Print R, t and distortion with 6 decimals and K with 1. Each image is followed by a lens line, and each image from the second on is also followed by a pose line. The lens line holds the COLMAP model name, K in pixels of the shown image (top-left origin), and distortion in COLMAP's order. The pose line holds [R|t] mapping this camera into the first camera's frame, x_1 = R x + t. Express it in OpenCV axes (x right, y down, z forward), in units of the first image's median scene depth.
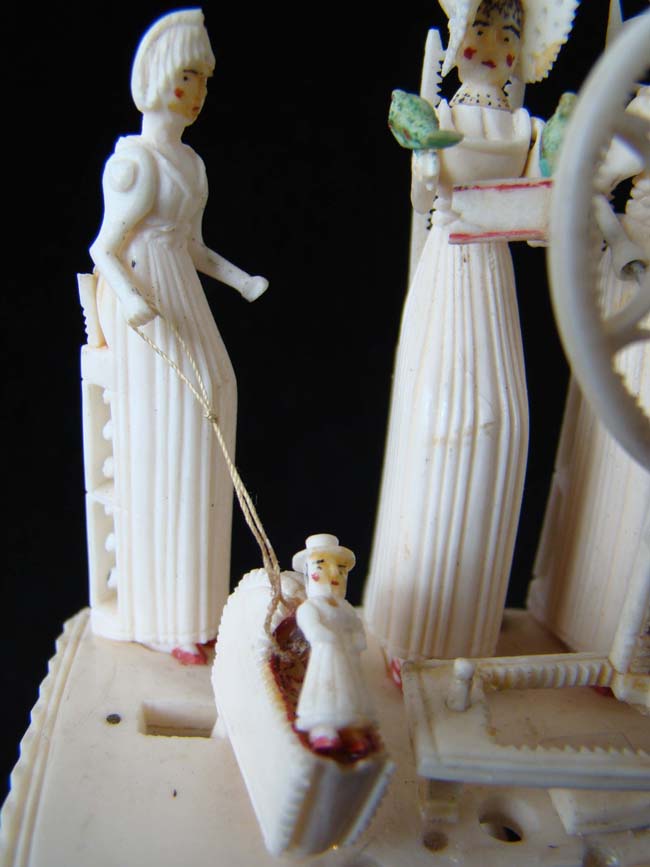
lens RADIAL K [[816.0, 0, 325.0], [0, 816.0, 433.5], [0, 0, 1]] dist [-0.224147, 0.012591]
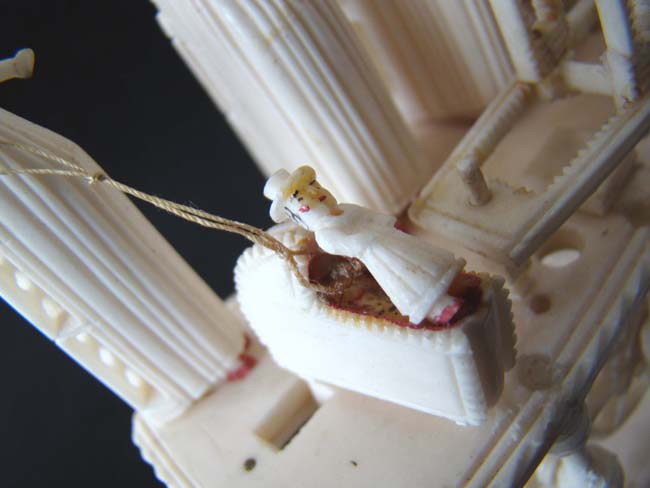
lens RADIAL K [[611.8, 0, 325.0], [0, 611.8, 244.0], [0, 0, 1]] dist [-0.224147, 0.012591]
pose [[0.660193, -0.732216, 0.167347, -0.137203], [0.672865, 0.675570, 0.301425, 0.004052], [-0.333763, -0.086397, 0.938689, 0.291314]]
